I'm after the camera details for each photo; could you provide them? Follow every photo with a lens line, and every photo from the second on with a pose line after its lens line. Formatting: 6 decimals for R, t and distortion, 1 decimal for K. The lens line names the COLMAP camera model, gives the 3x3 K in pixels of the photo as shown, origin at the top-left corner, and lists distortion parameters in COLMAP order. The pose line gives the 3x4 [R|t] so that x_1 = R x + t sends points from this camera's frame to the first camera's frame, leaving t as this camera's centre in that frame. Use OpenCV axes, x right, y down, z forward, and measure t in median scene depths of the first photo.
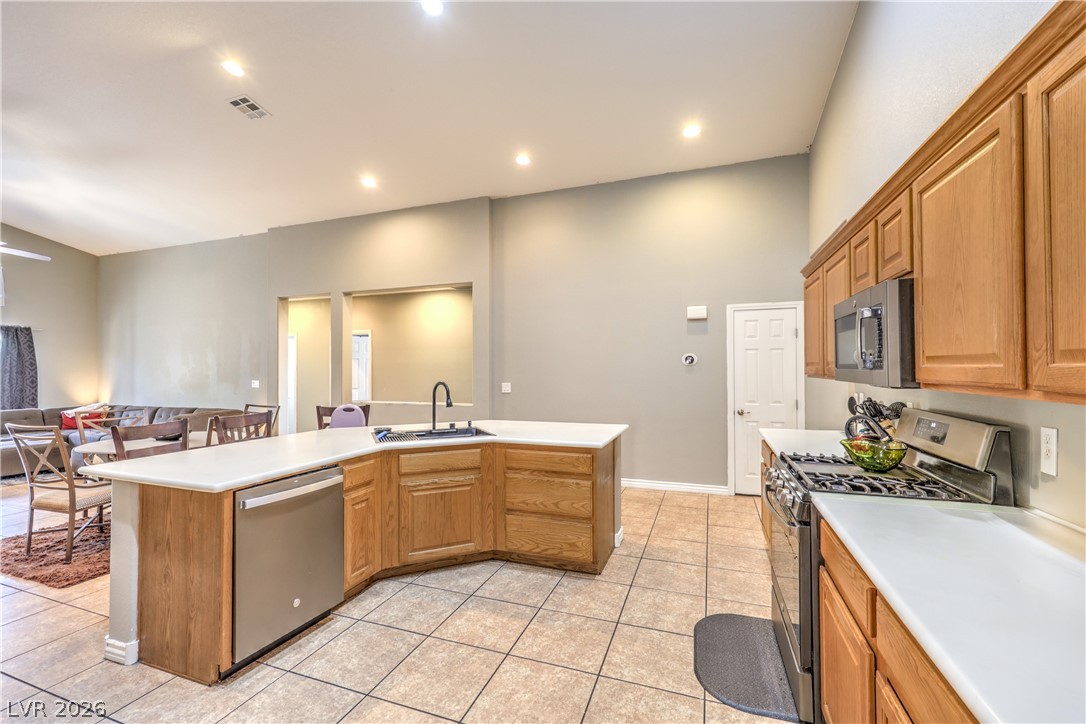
lens RADIAL K [[450.4, 0, 535.9], [0, 450.4, 361.0], [0, 0, 1]] dist [-0.001928, -0.000463]
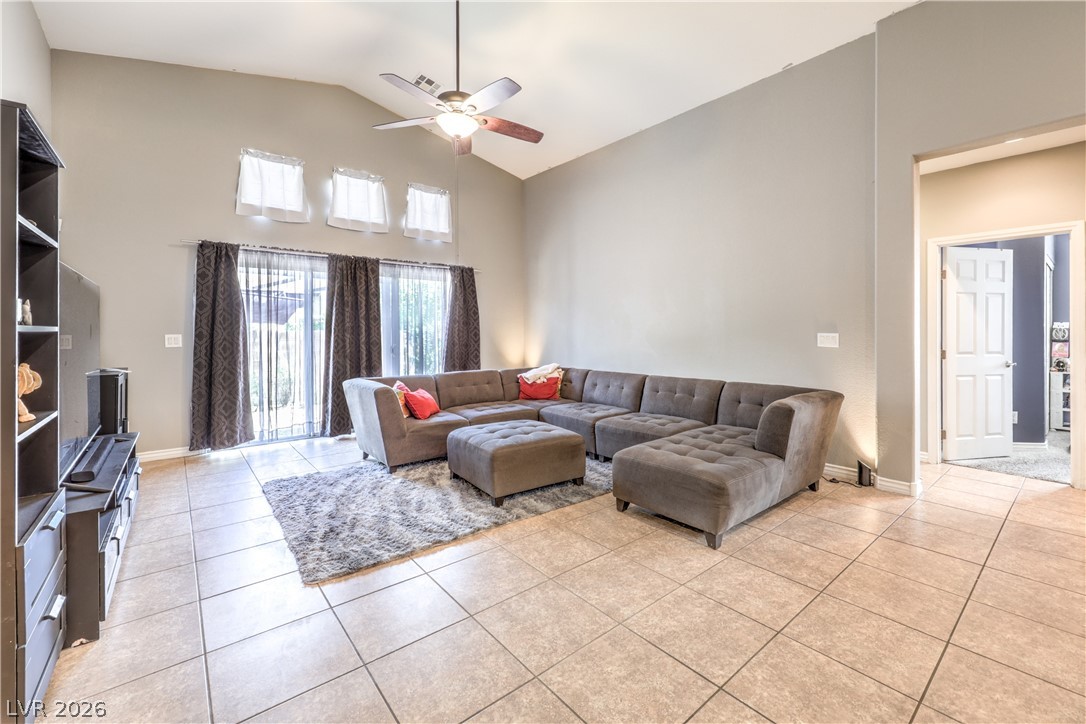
lens RADIAL K [[450.4, 0, 562.9], [0, 450.4, 339.8], [0, 0, 1]] dist [-0.001928, -0.000463]
pose [[0.873051, 0.014447, -0.487414, -0.640382], [0.005785, 0.999184, 0.039979, 0.026639], [0.487594, -0.037723, 0.872255, 0.395828]]
